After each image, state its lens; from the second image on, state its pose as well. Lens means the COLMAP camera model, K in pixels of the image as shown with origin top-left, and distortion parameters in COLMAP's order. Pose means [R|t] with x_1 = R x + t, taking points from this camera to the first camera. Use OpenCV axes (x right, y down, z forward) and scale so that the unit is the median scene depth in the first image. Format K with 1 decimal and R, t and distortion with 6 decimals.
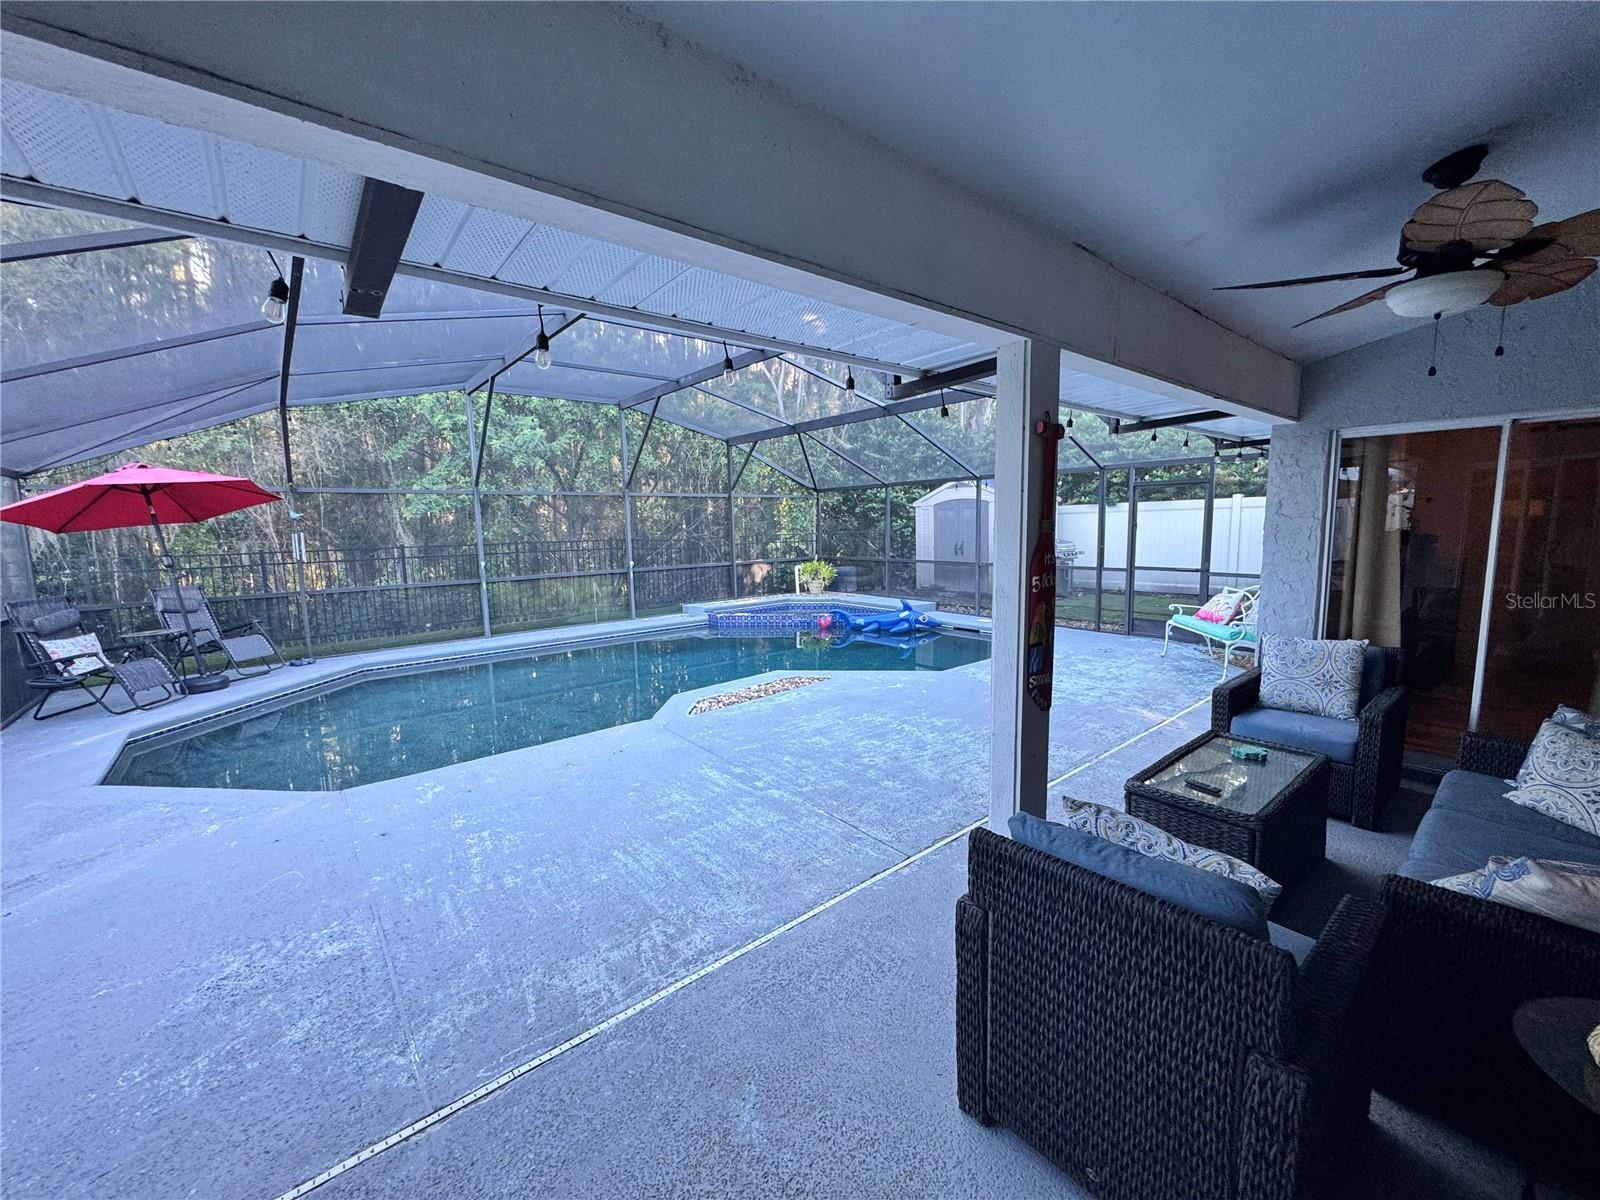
lens RADIAL K [[639.2, 0, 795.3], [0, 639.2, 605.2], [0, 0, 1]] dist [0.002298, 0.000020]
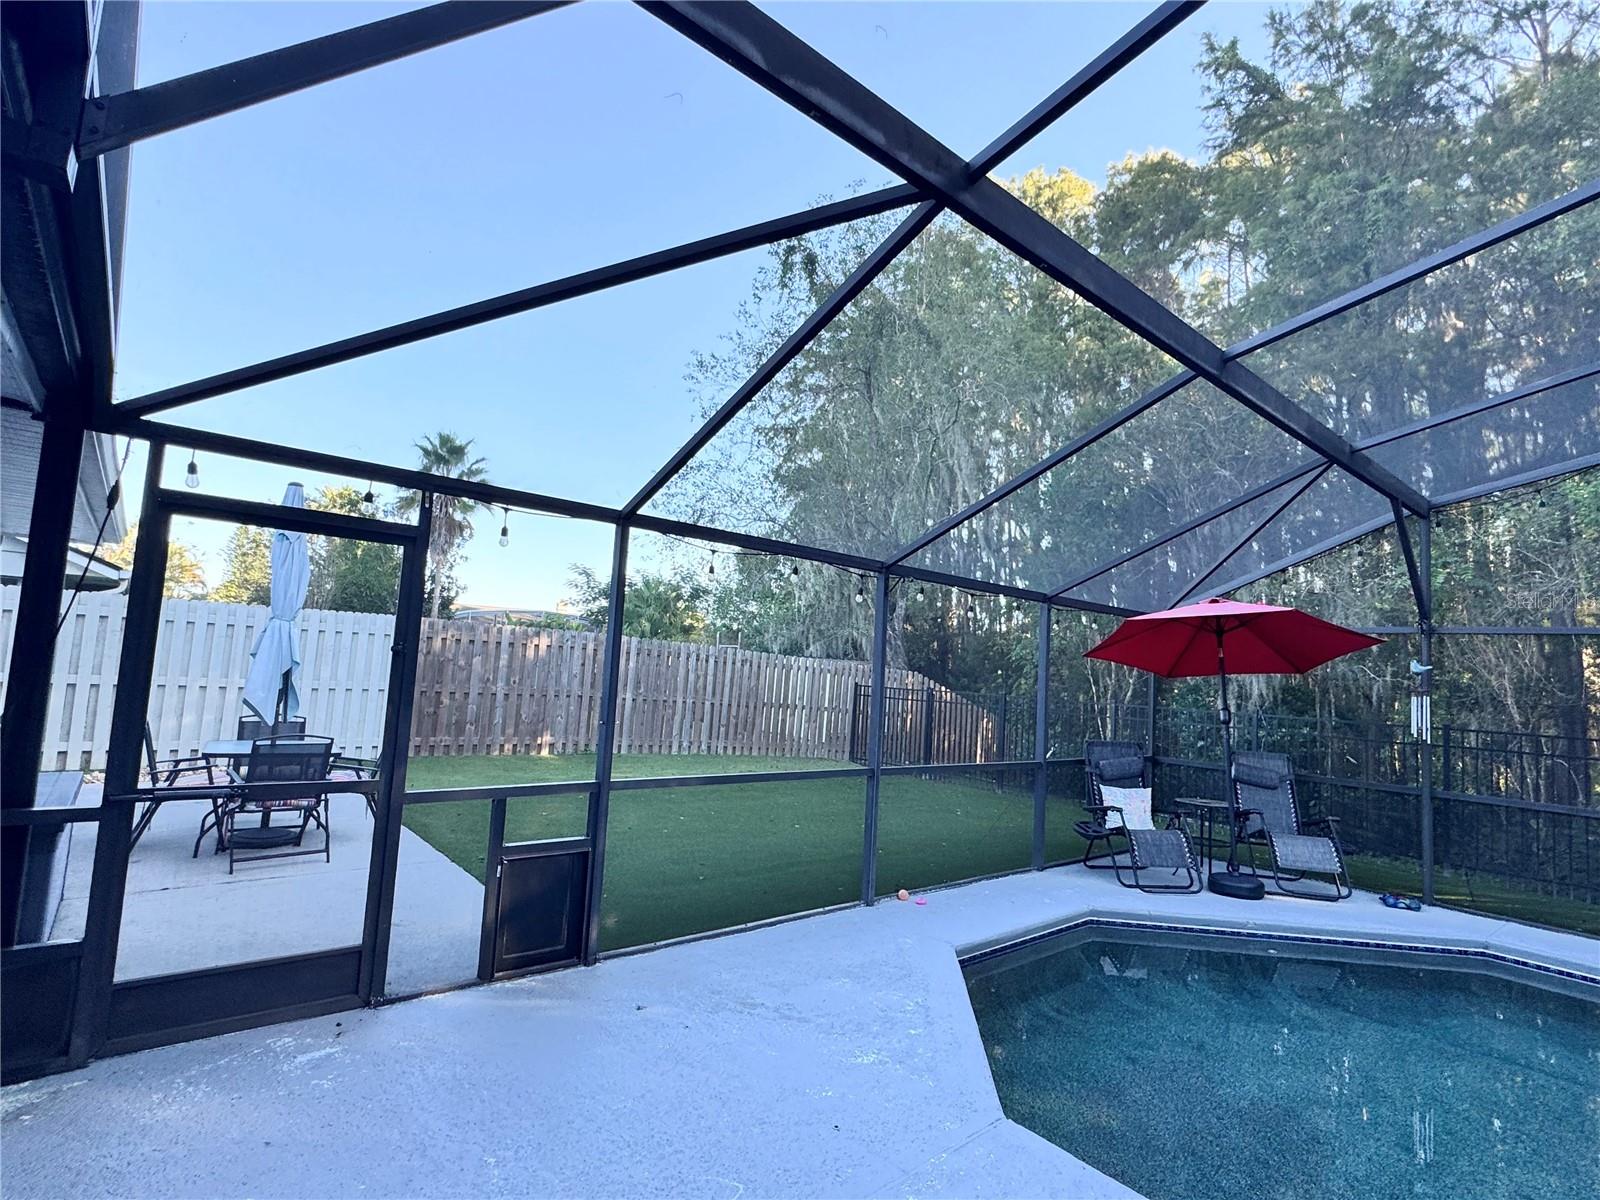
lens RADIAL K [[787.1, 0, 799.3], [0, 787.1, 601.2], [0, 0, 1]] dist [-0.001551, -0.000420]
pose [[0.016747, -0.063539, -0.997839, -0.000571], [-0.190074, 0.979578, -0.065566, -0.023536], [0.981627, 0.190762, 0.004328, 0.241435]]
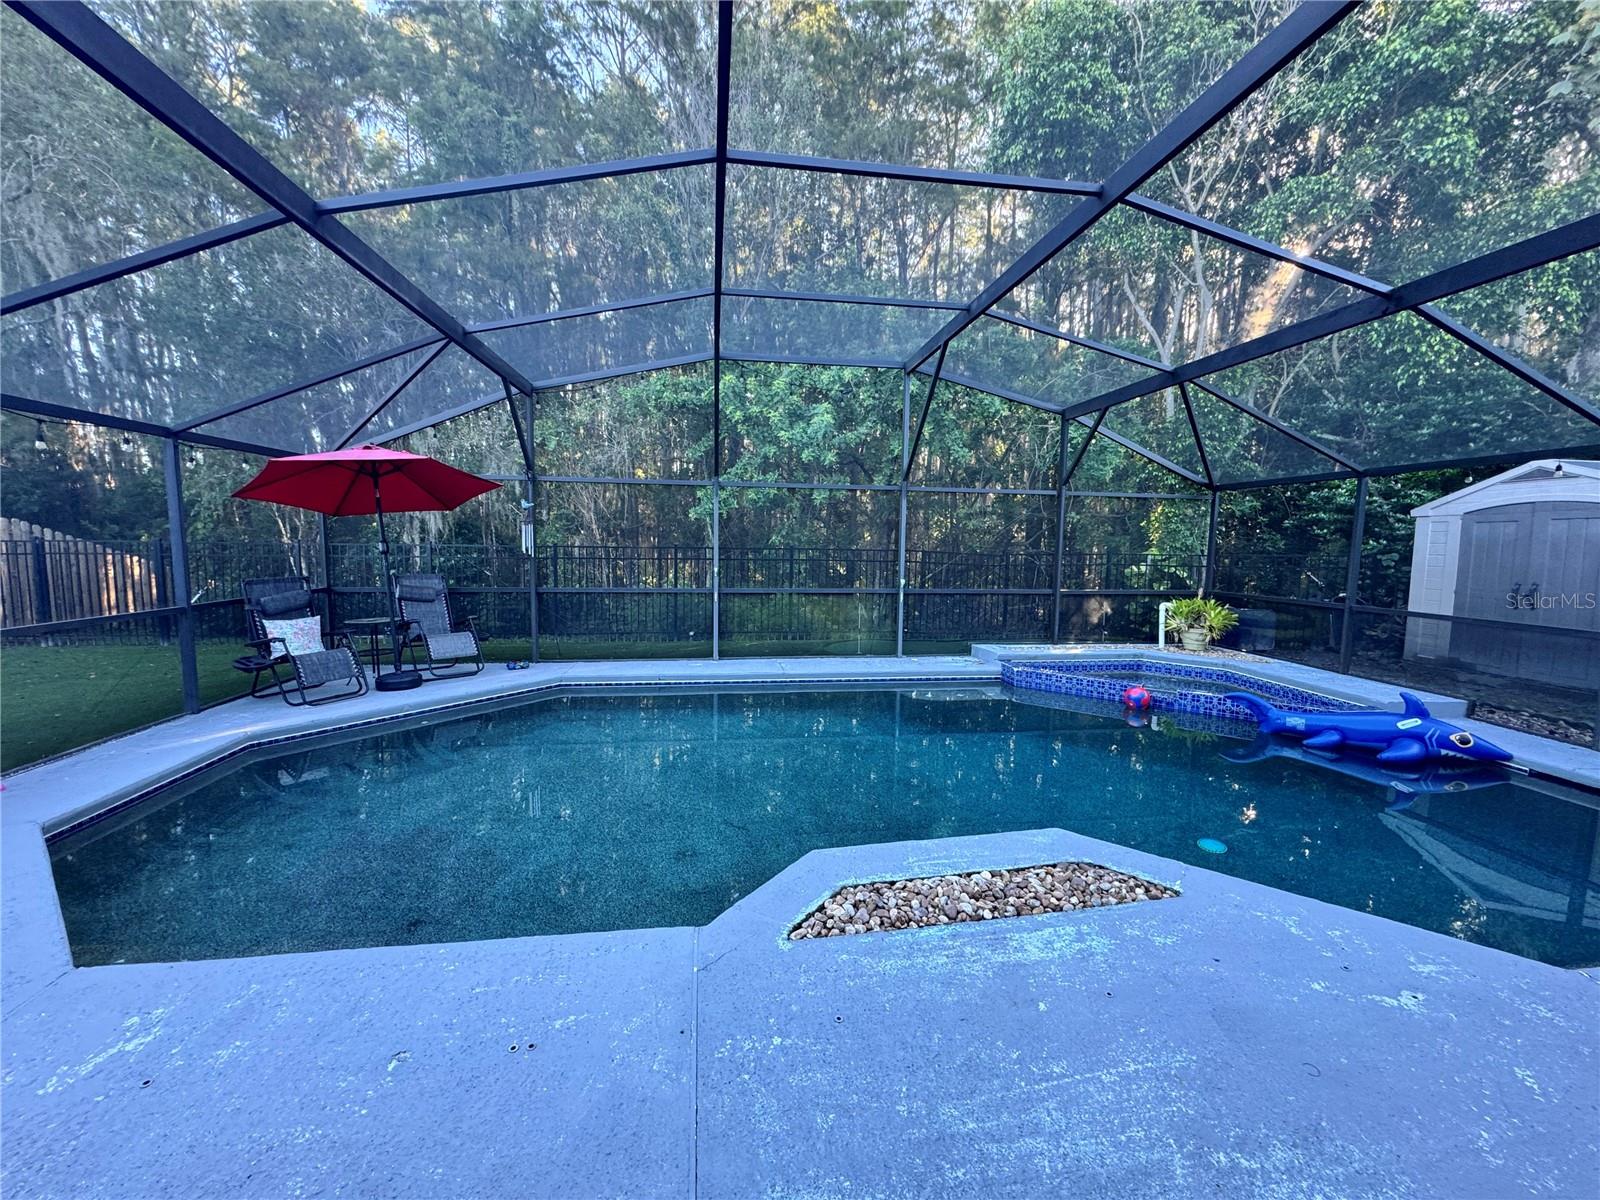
lens RADIAL K [[639.2, 0, 796.4], [0, 639.2, 599.0], [0, 0, 1]] dist [0.002298, 0.000020]
pose [[0.851419, 0.085023, -0.517548, 0.022098], [-0.101667, 0.994811, -0.003824, -0.027435], [0.514538, 0.055873, 0.855646, 0.273449]]
